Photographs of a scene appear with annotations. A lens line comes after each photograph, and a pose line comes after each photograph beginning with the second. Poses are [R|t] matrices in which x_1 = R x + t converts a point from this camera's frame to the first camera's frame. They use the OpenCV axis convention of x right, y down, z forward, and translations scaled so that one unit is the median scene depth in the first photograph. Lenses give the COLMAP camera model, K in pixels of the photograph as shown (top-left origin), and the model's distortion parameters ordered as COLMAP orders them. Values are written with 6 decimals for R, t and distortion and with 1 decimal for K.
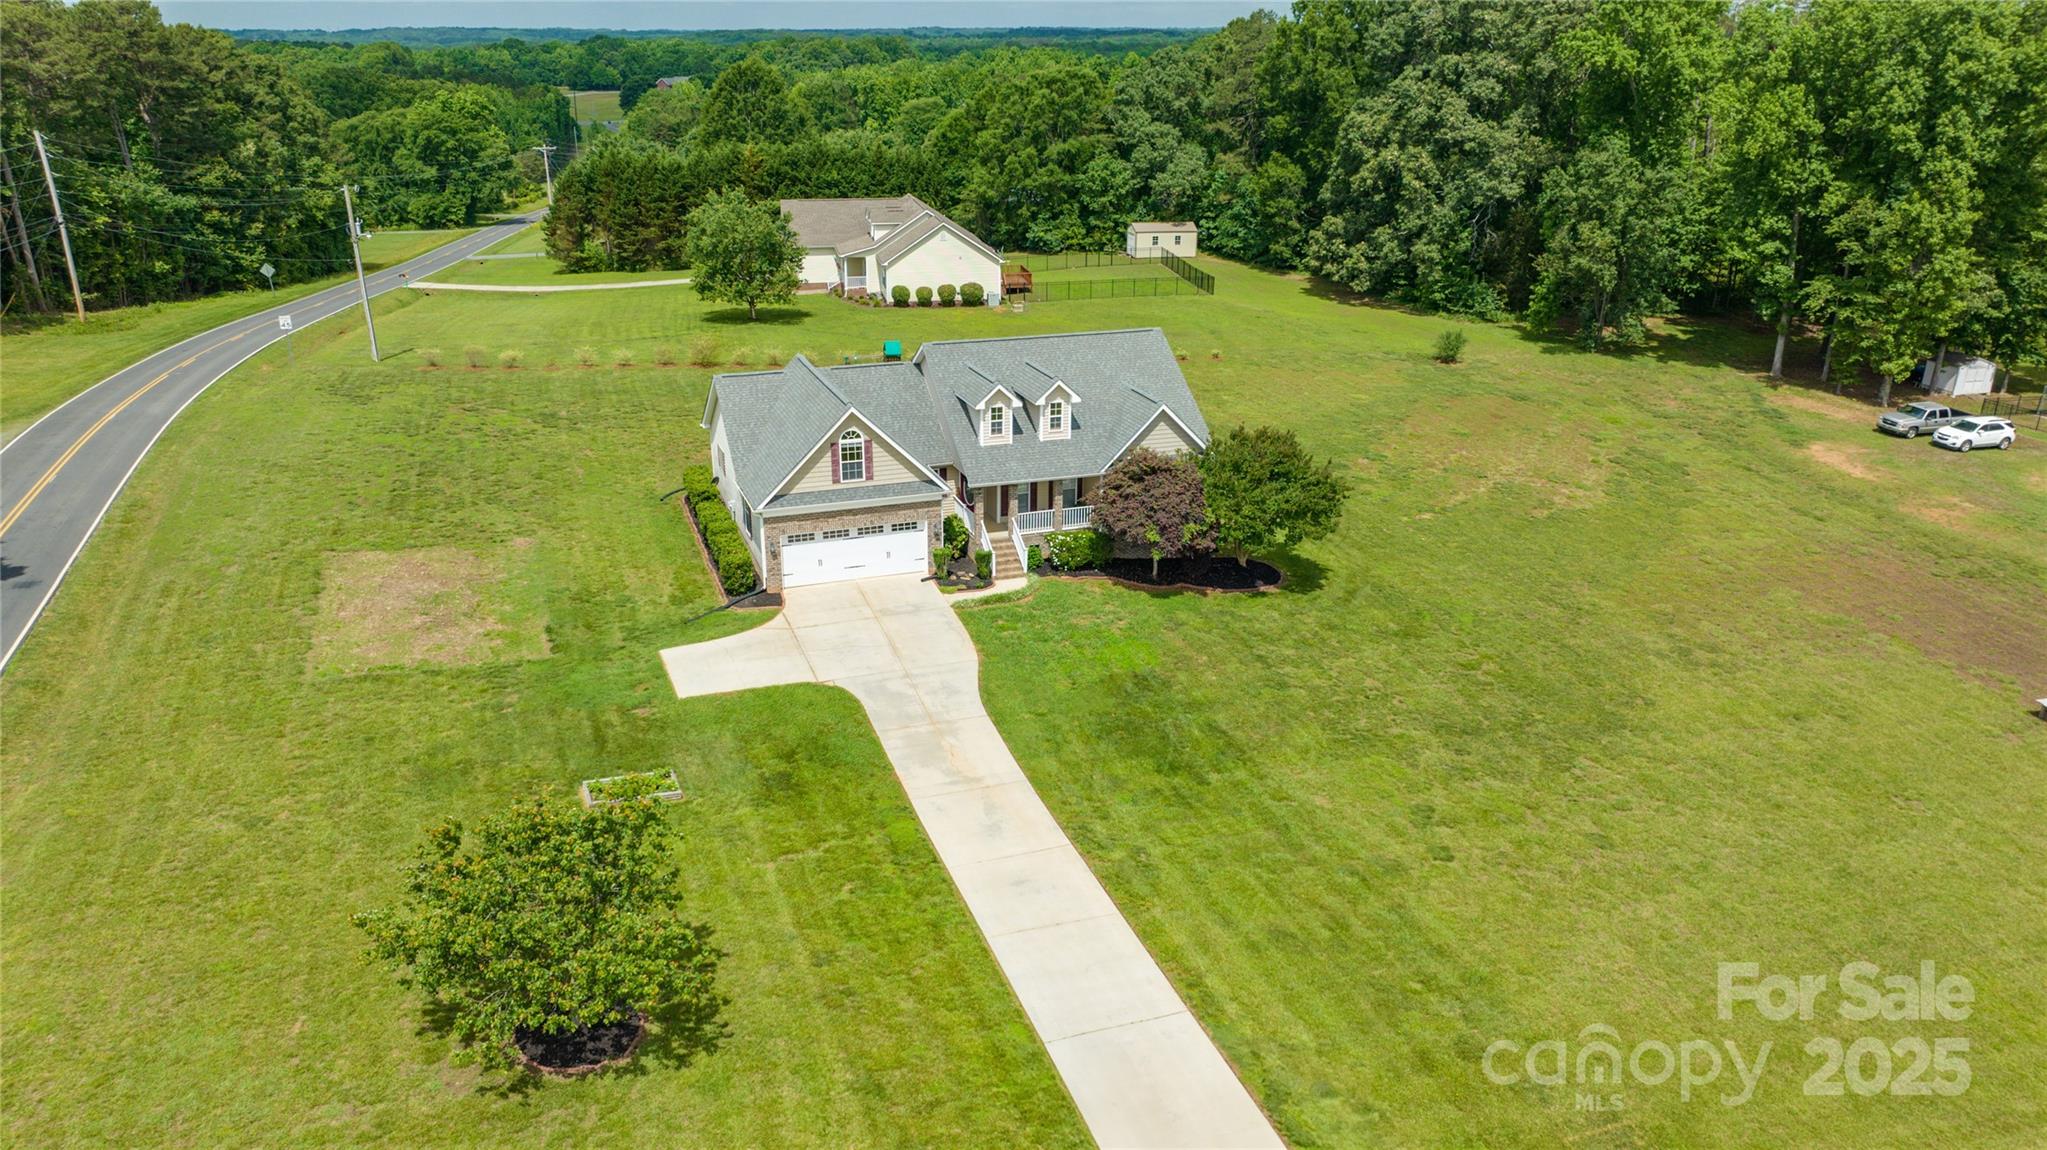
lens RADIAL K [[1421.1, 0, 1023.5], [0, 1421.1, 575.0], [0, 0, 1]] dist [-0.009121, -0.005309]
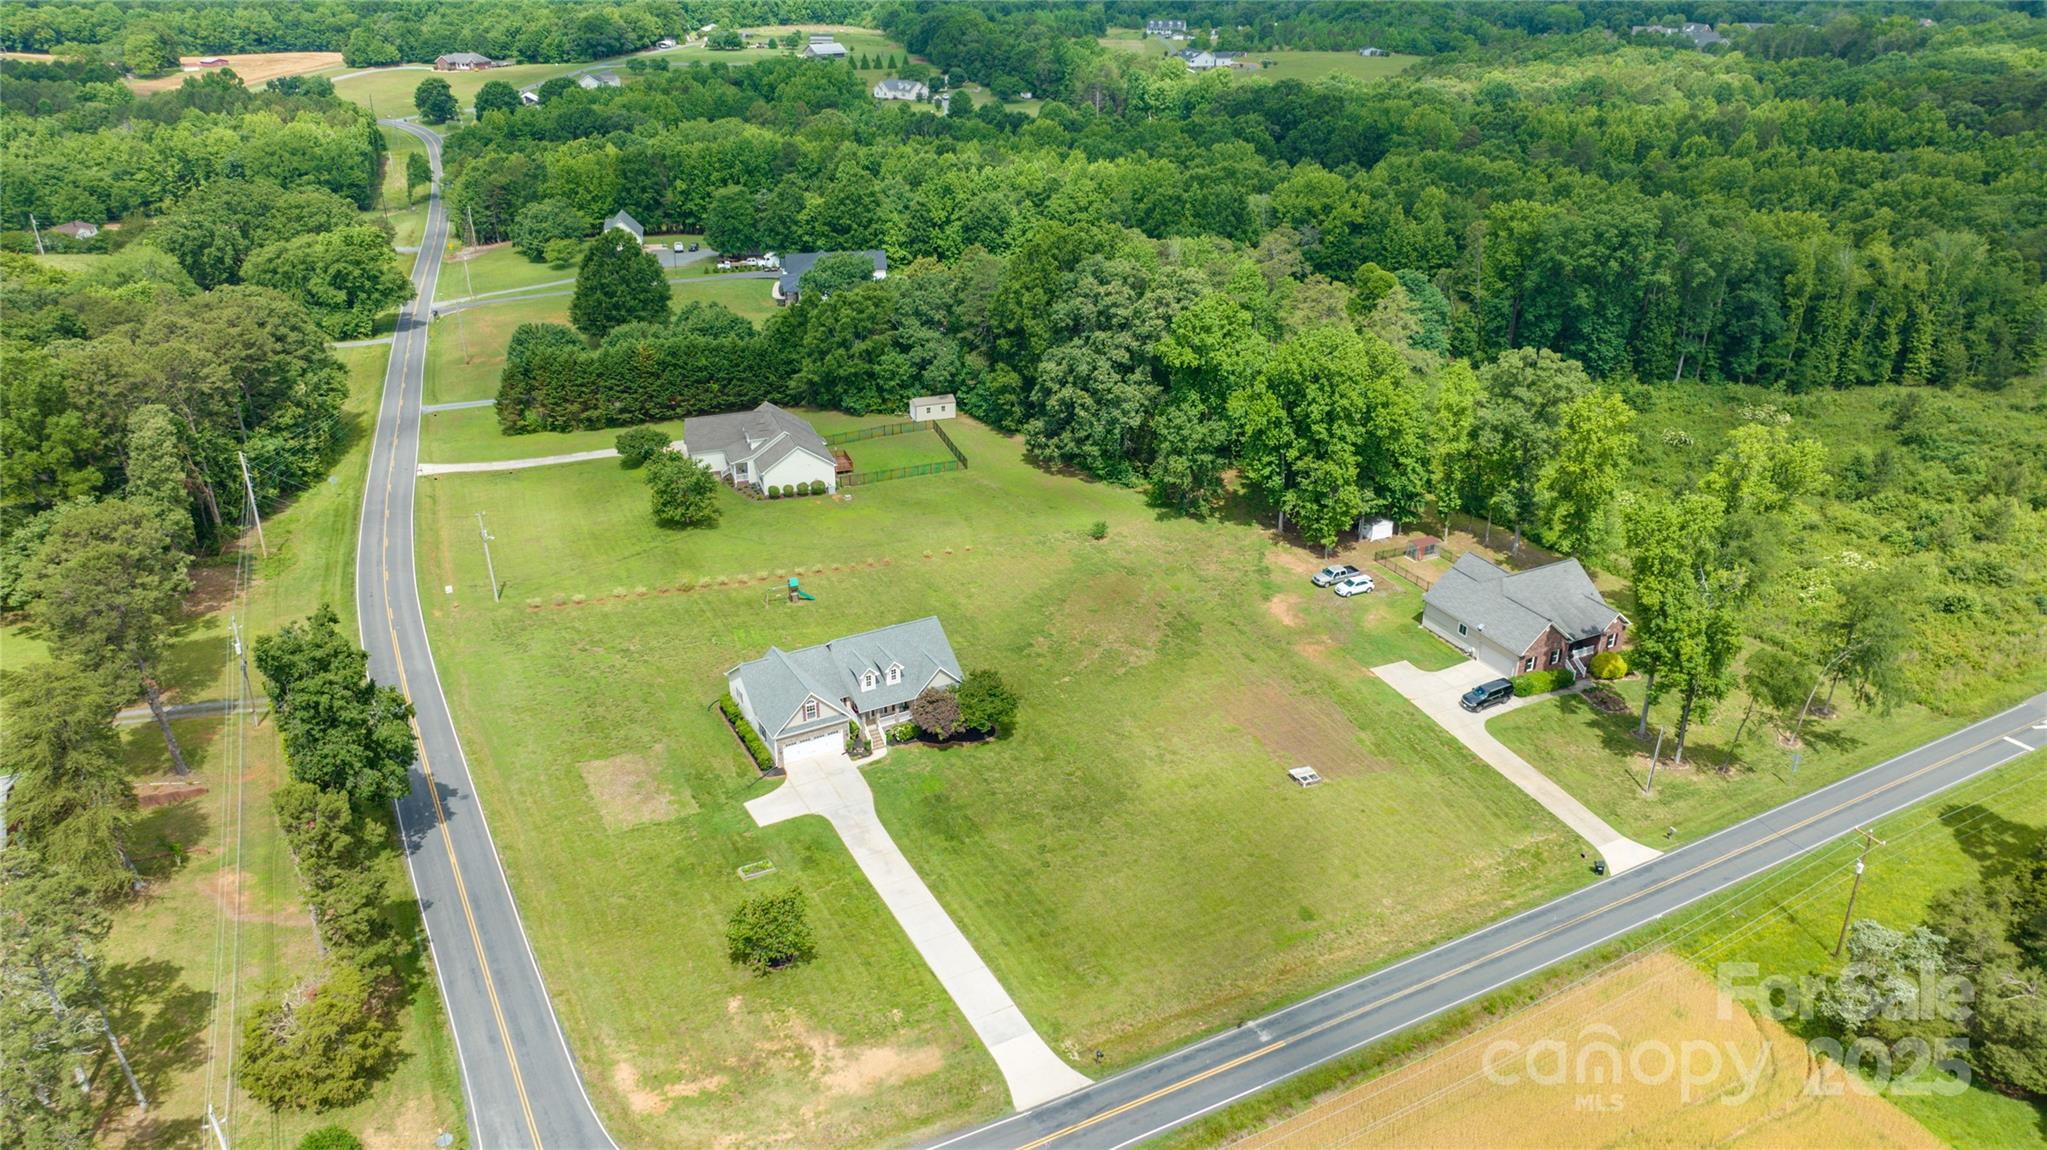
lens RADIAL K [[1421.1, 0, 1023.5], [0, 1421.1, 575.0], [0, 0, 1]] dist [-0.009121, -0.005309]
pose [[0.987388, -0.065008, 0.144355, -0.053154], [0.052454, 0.994638, 0.089131, -0.271506], [-0.149375, -0.080435, 0.985504, -0.747836]]
